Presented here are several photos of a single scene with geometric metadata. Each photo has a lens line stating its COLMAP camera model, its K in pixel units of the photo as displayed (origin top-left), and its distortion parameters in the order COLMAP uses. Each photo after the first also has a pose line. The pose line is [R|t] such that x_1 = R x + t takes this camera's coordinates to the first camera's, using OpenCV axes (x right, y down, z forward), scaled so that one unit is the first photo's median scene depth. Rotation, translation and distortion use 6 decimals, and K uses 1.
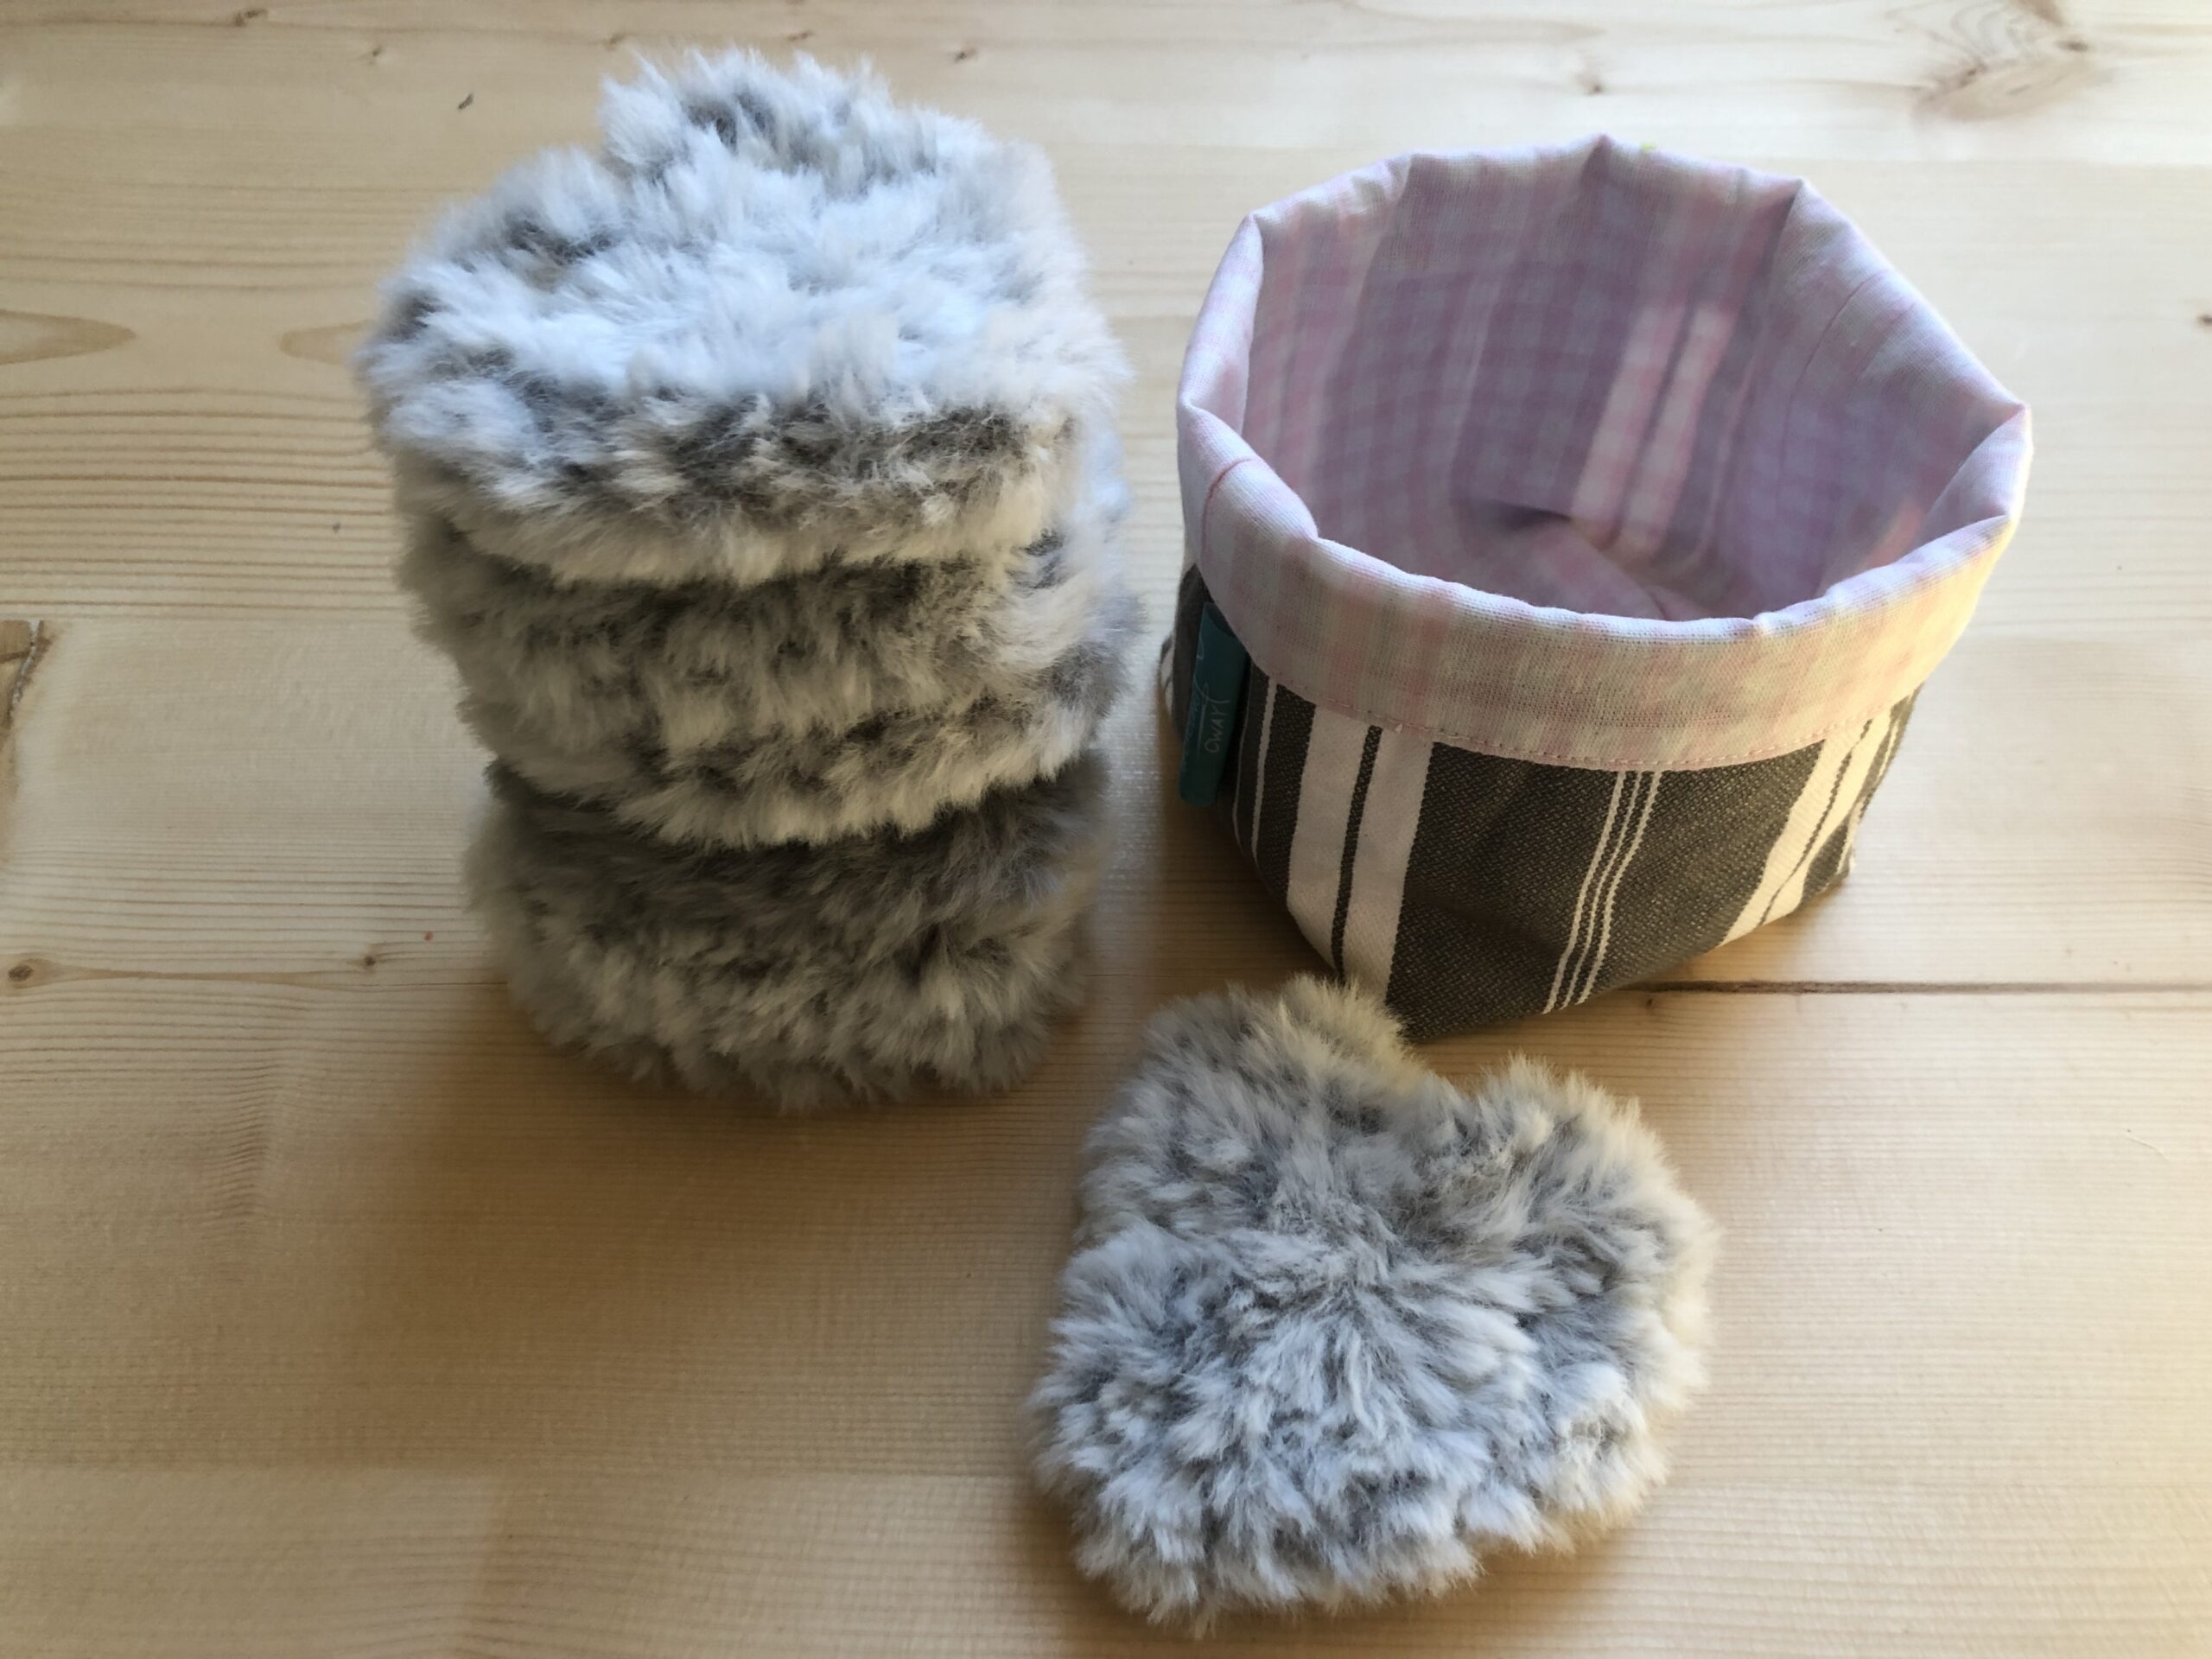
lens RADIAL K [[1878.9, 0, 1117.1], [0, 1878.9, 783.6], [0, 0, 1]] dist [0.011414, -0.005242]
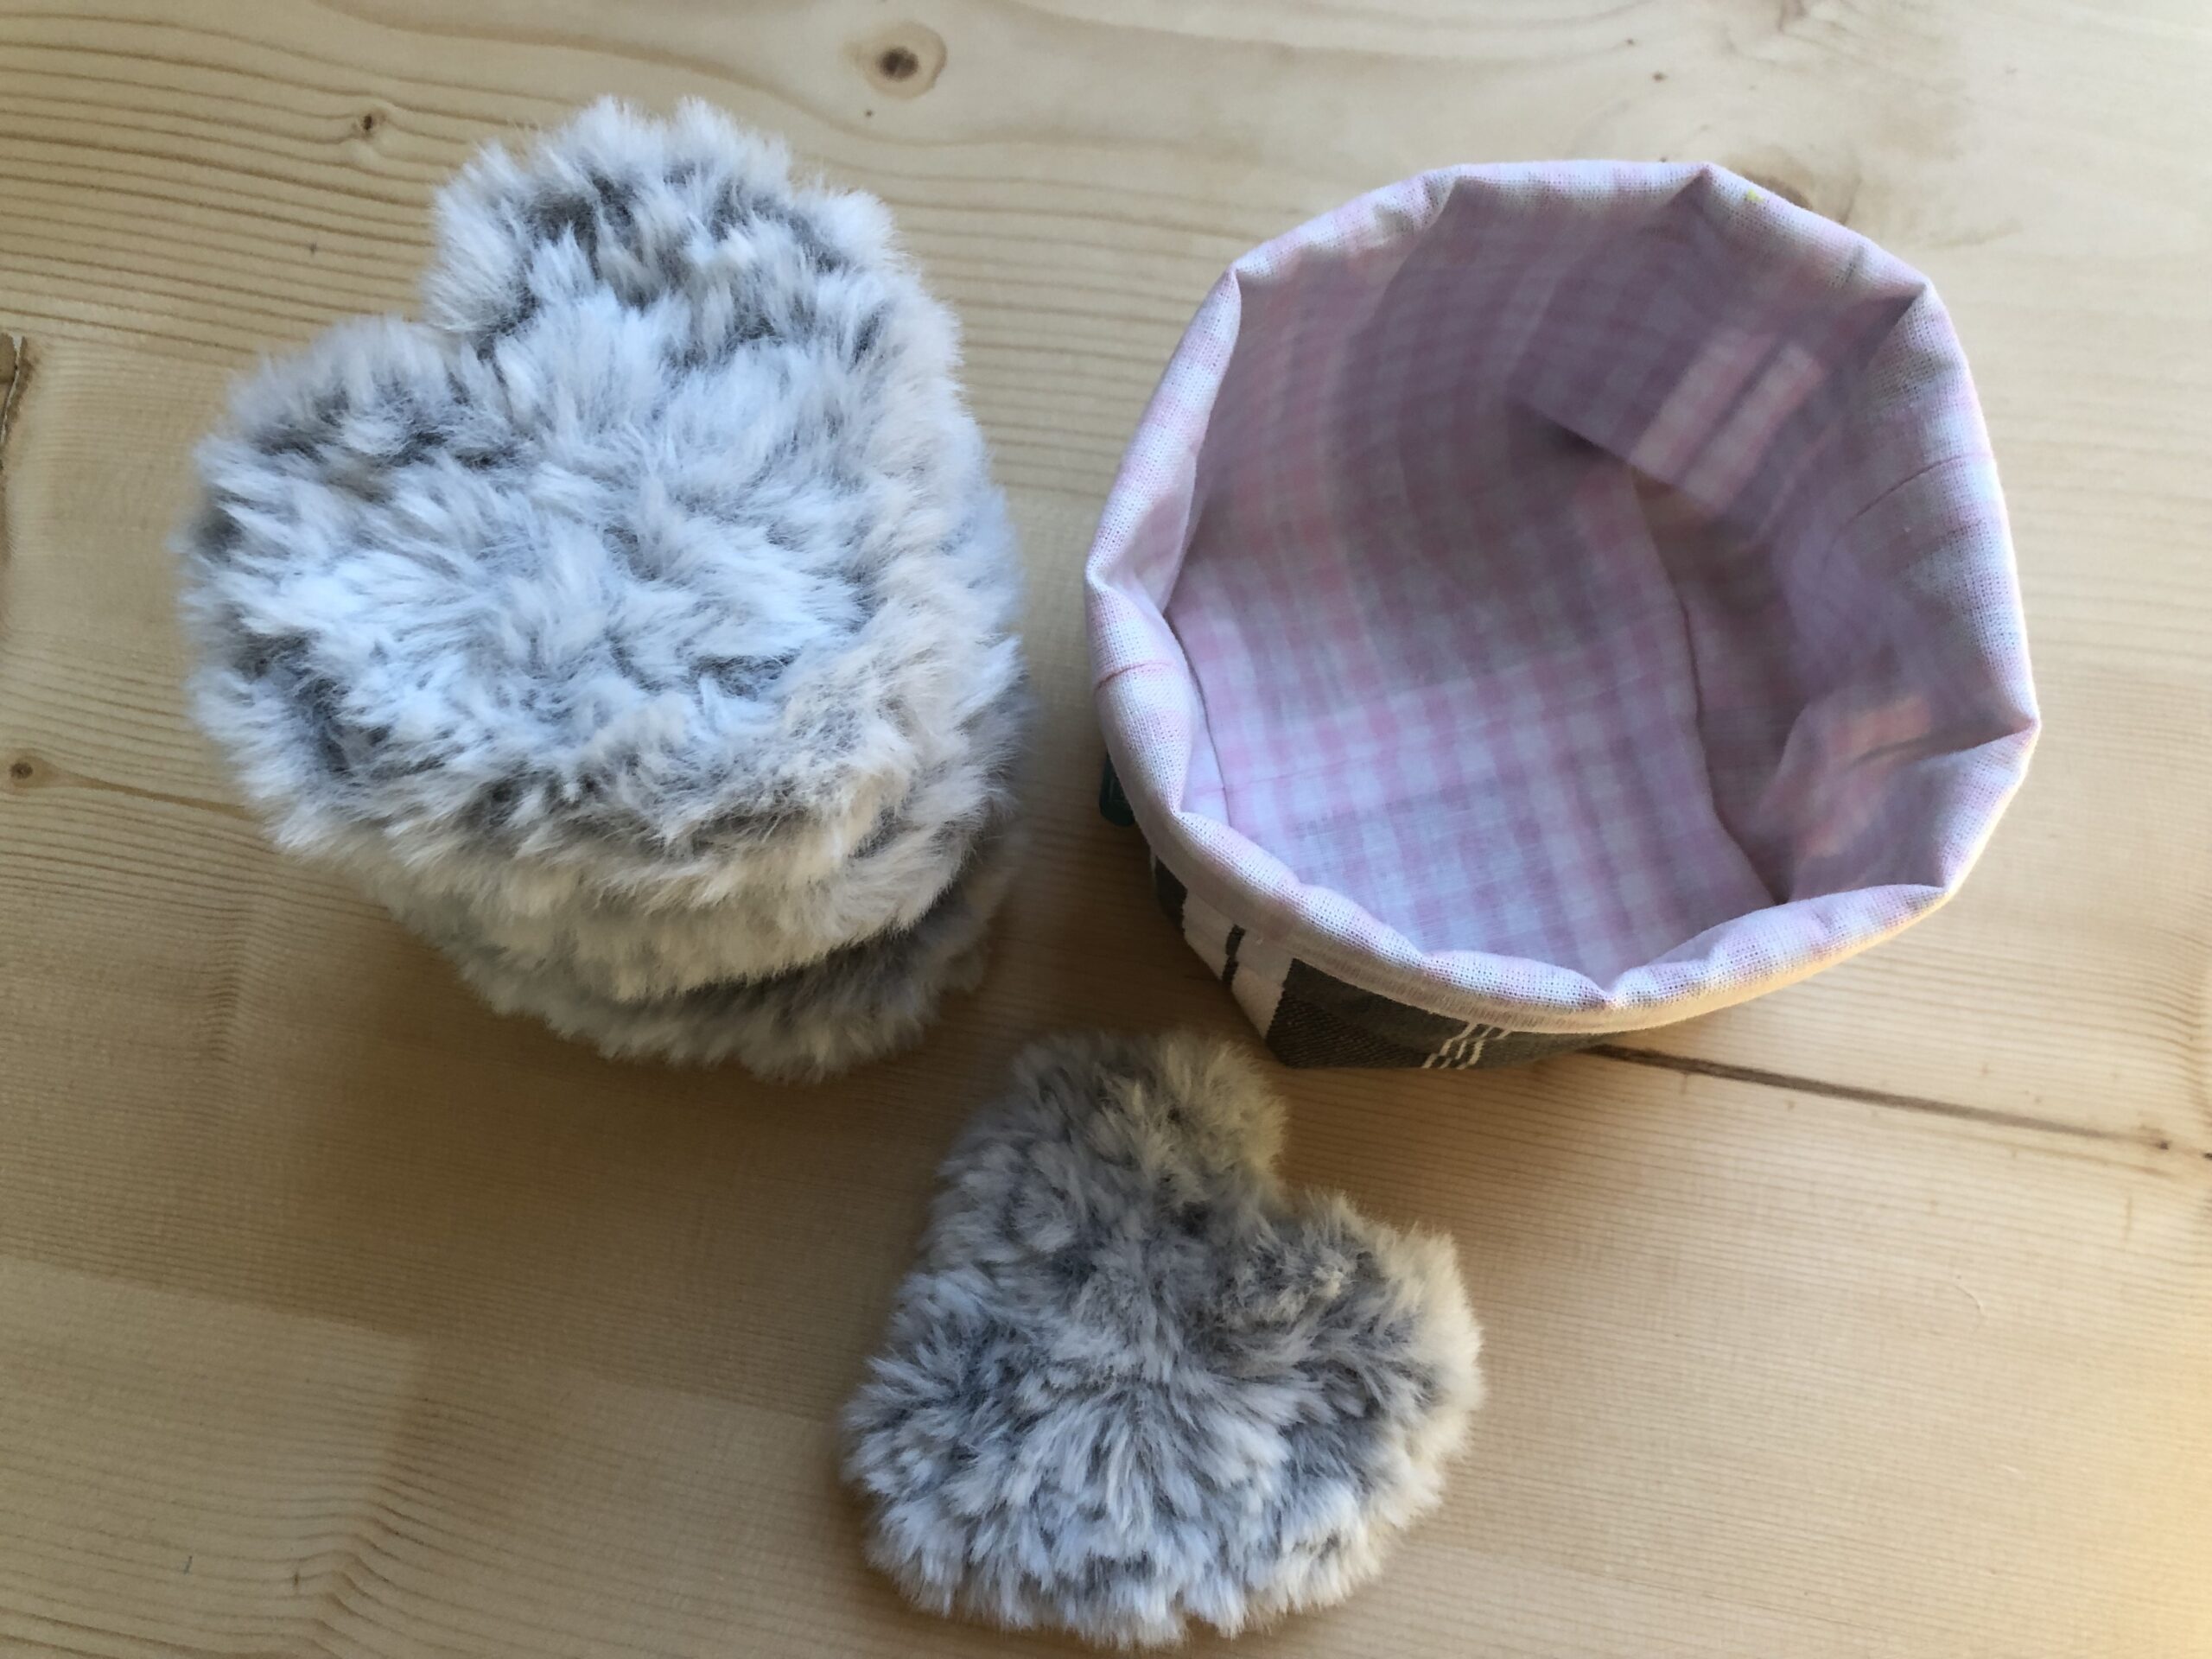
lens RADIAL K [[1878.9, 0, 1117.1], [0, 1878.9, 783.6], [0, 0, 1]] dist [0.011414, -0.005242]
pose [[0.983115, 0.164848, -0.079438, 0.144115], [-0.112611, 0.887197, 0.447437, -0.541009], [0.144236, -0.430936, 0.890780, 0.159047]]
